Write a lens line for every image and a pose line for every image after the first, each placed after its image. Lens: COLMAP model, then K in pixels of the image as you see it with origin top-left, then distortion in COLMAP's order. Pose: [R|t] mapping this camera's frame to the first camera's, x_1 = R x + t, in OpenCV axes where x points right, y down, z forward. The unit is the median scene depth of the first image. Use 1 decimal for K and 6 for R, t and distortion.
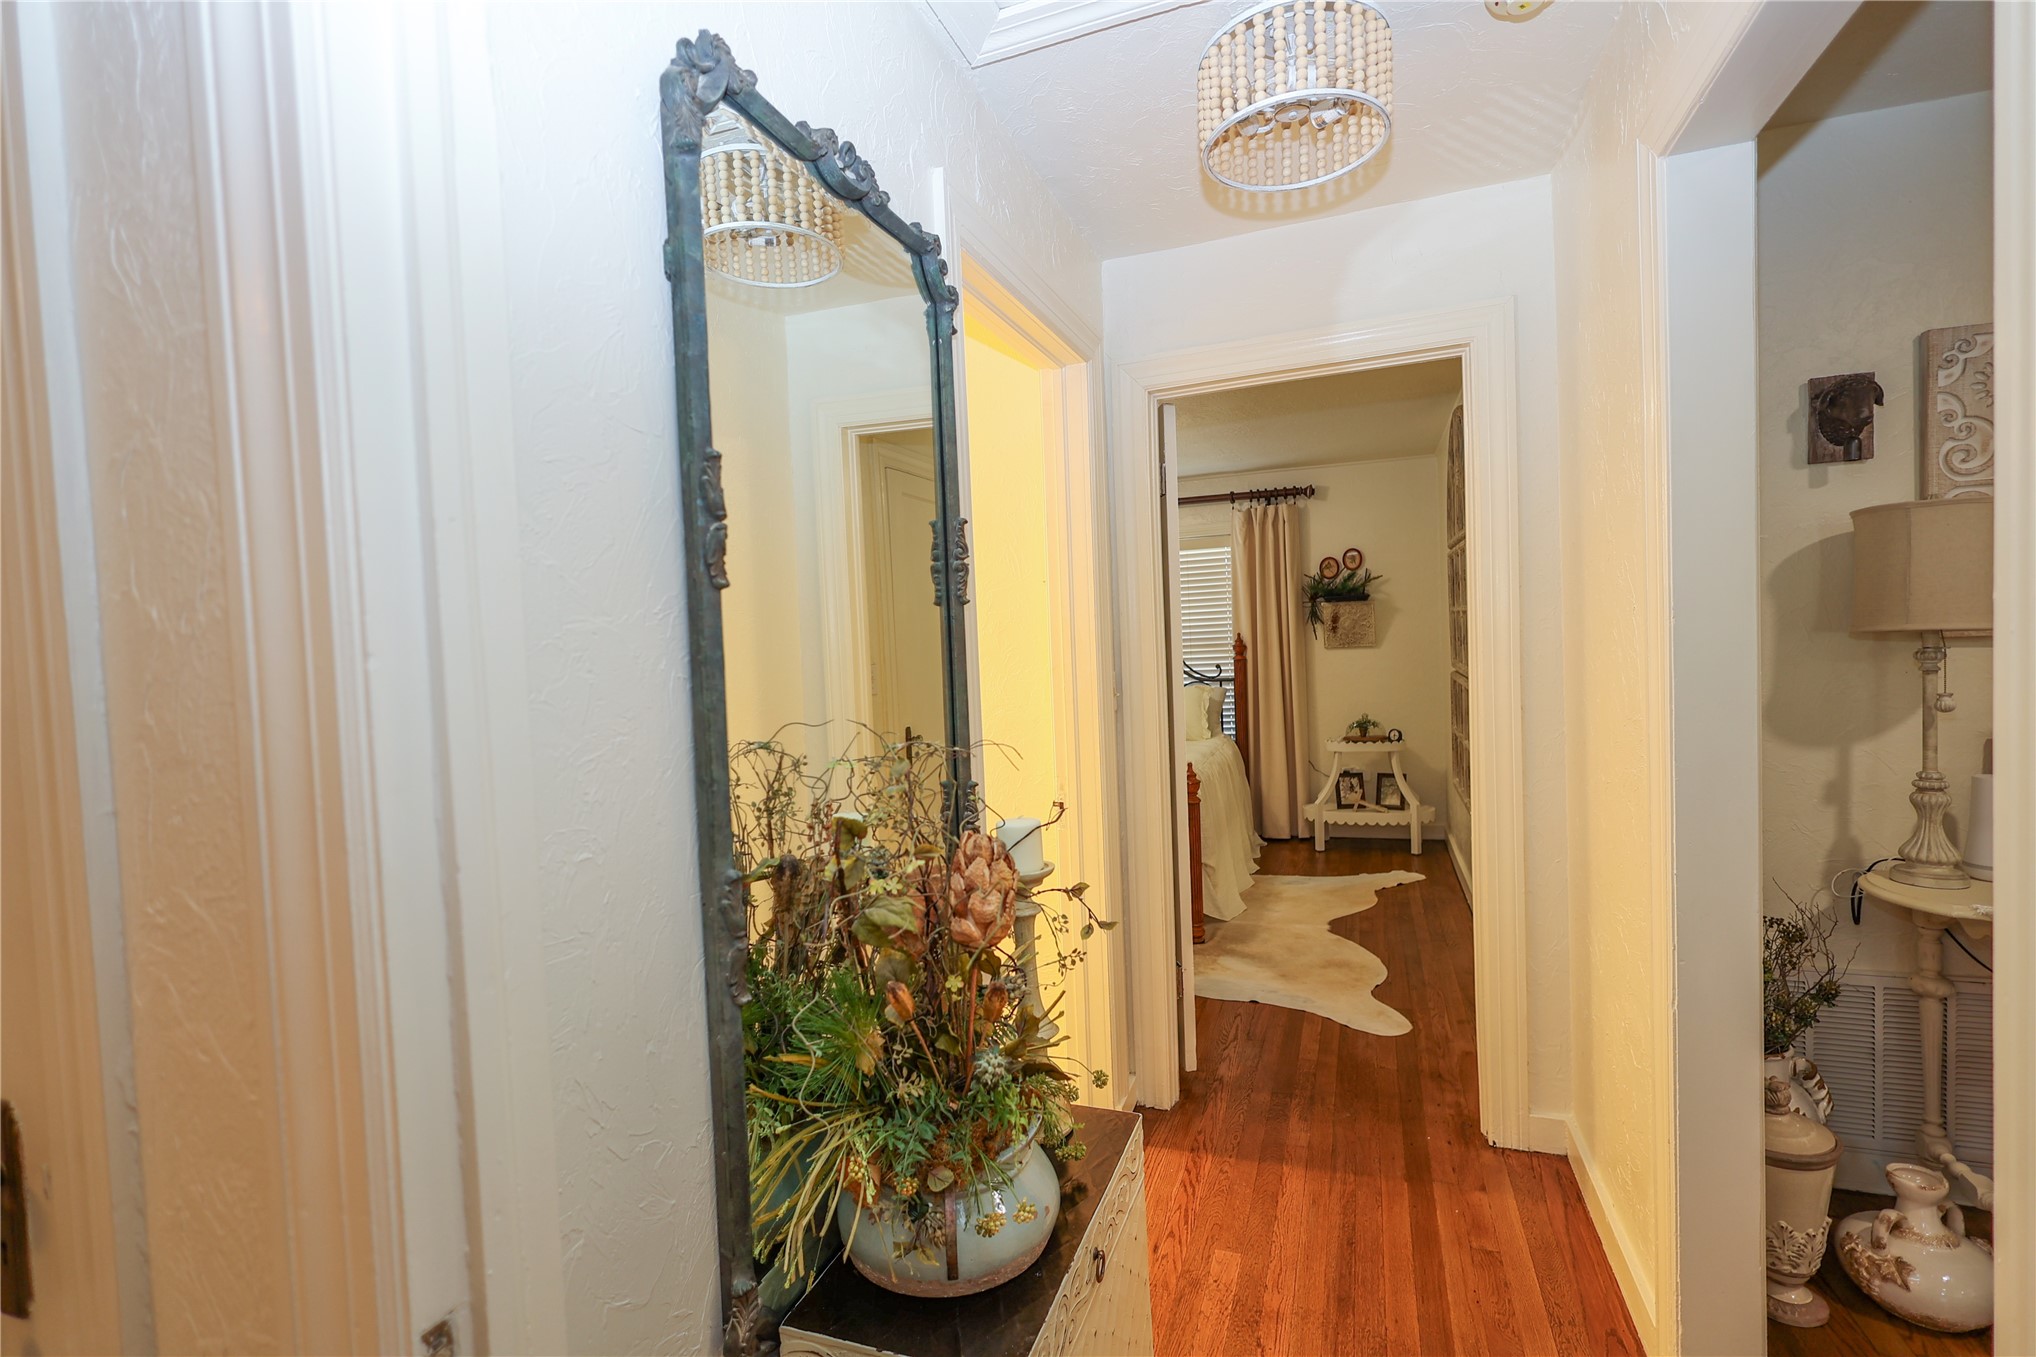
lens RADIAL K [[940.3, 0, 1013.0], [0, 940.3, 687.1], [0, 0, 1]] dist [-0.003185, 0.001345]
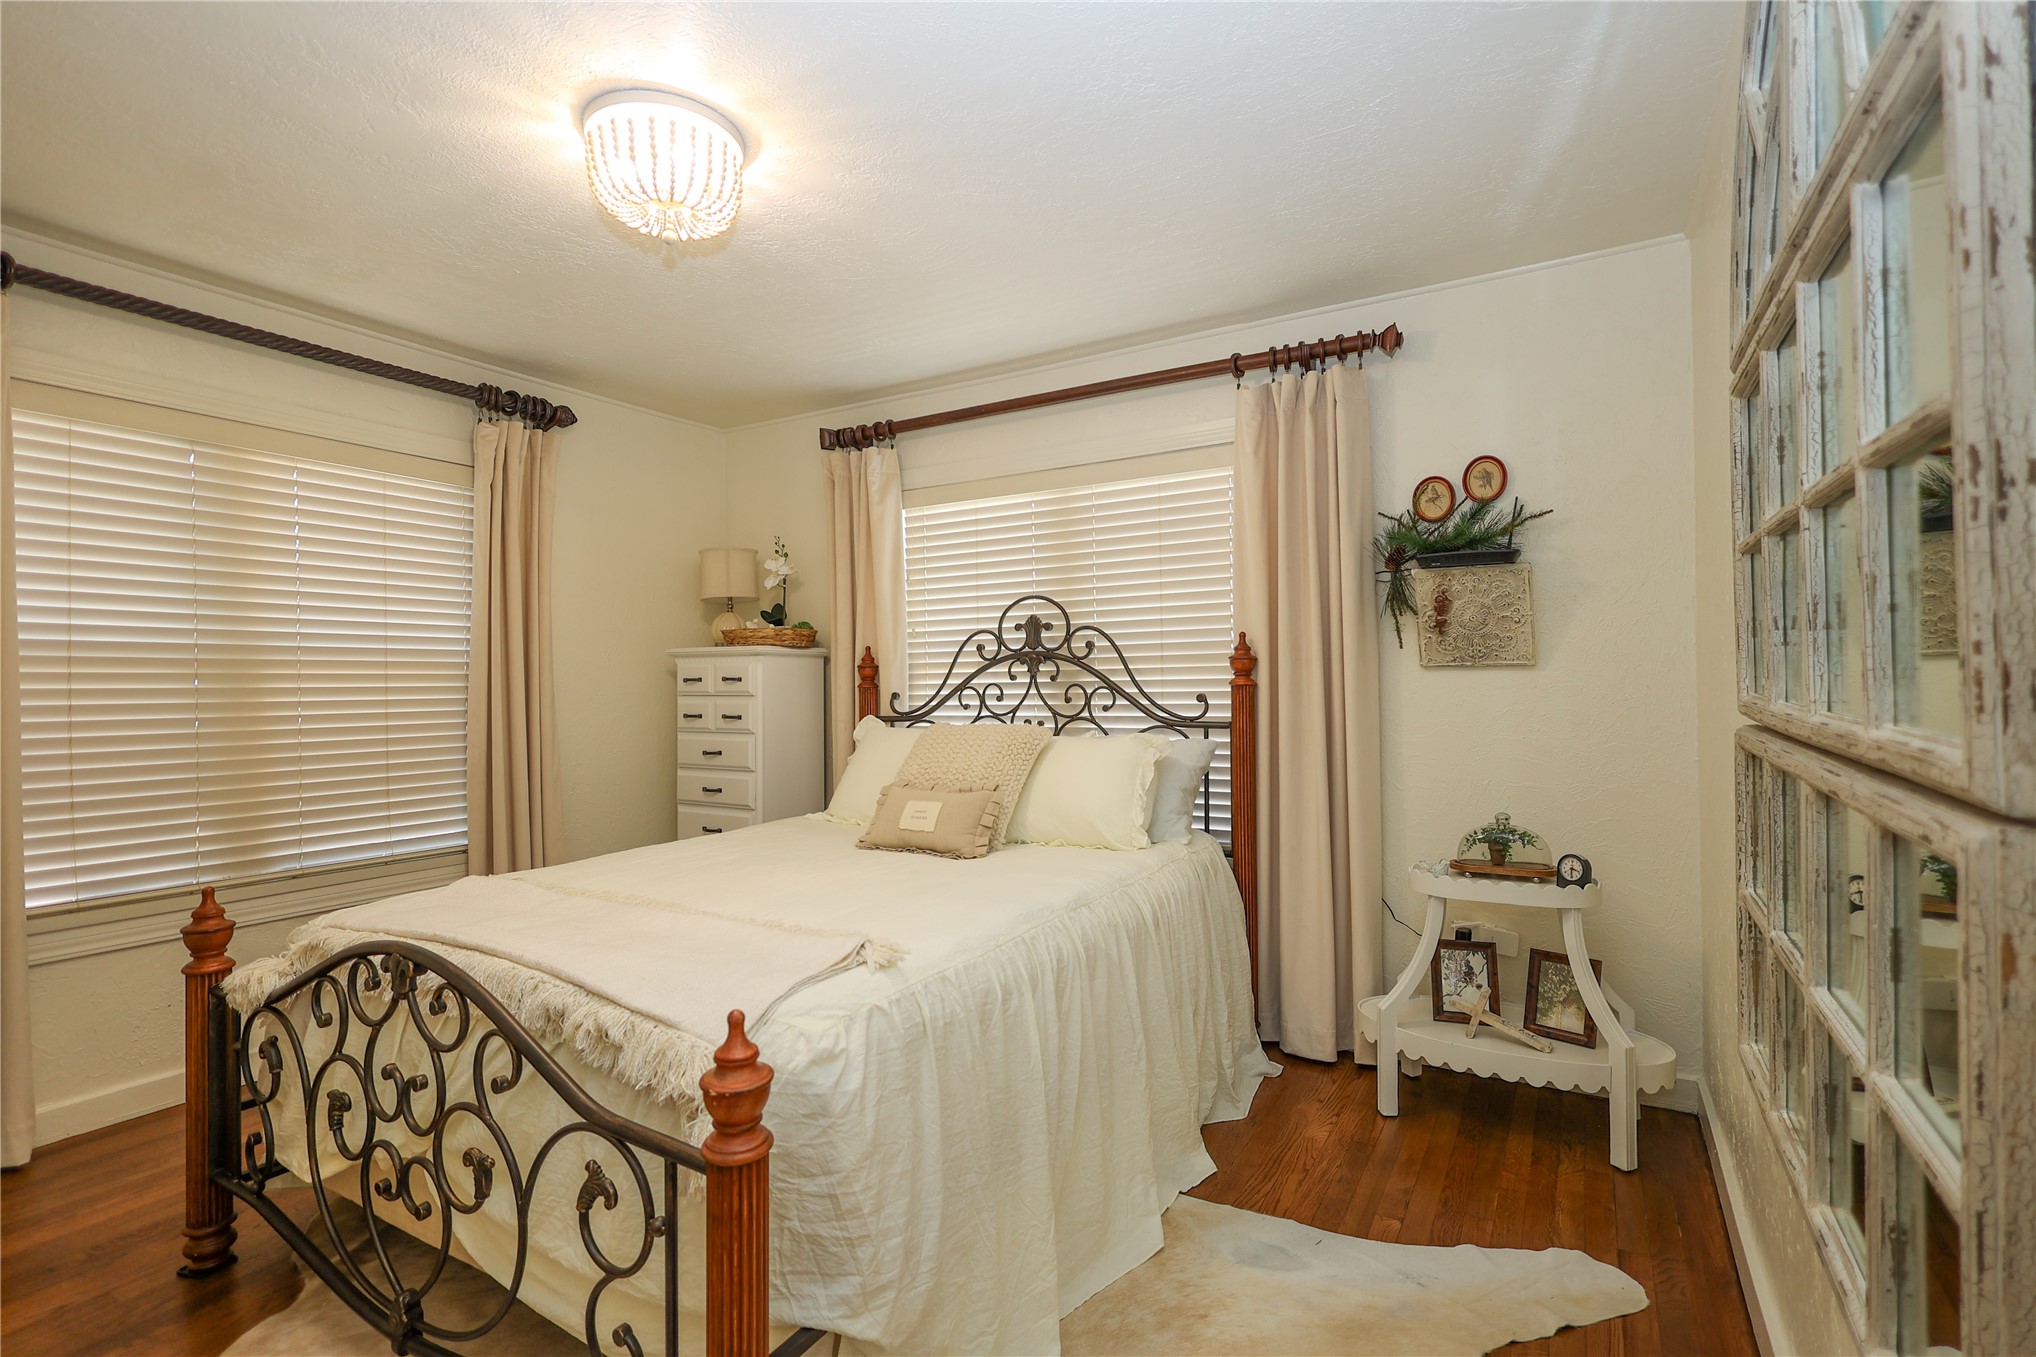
lens RADIAL K [[940.3, 0, 1008.3], [0, 940.3, 680.9], [0, 0, 1]] dist [-0.003185, 0.001345]
pose [[0.983455, 0.031028, -0.178474, 0.214858], [-0.038087, 0.998616, -0.036264, -0.009060], [0.177102, 0.042462, 0.983276, 0.501610]]
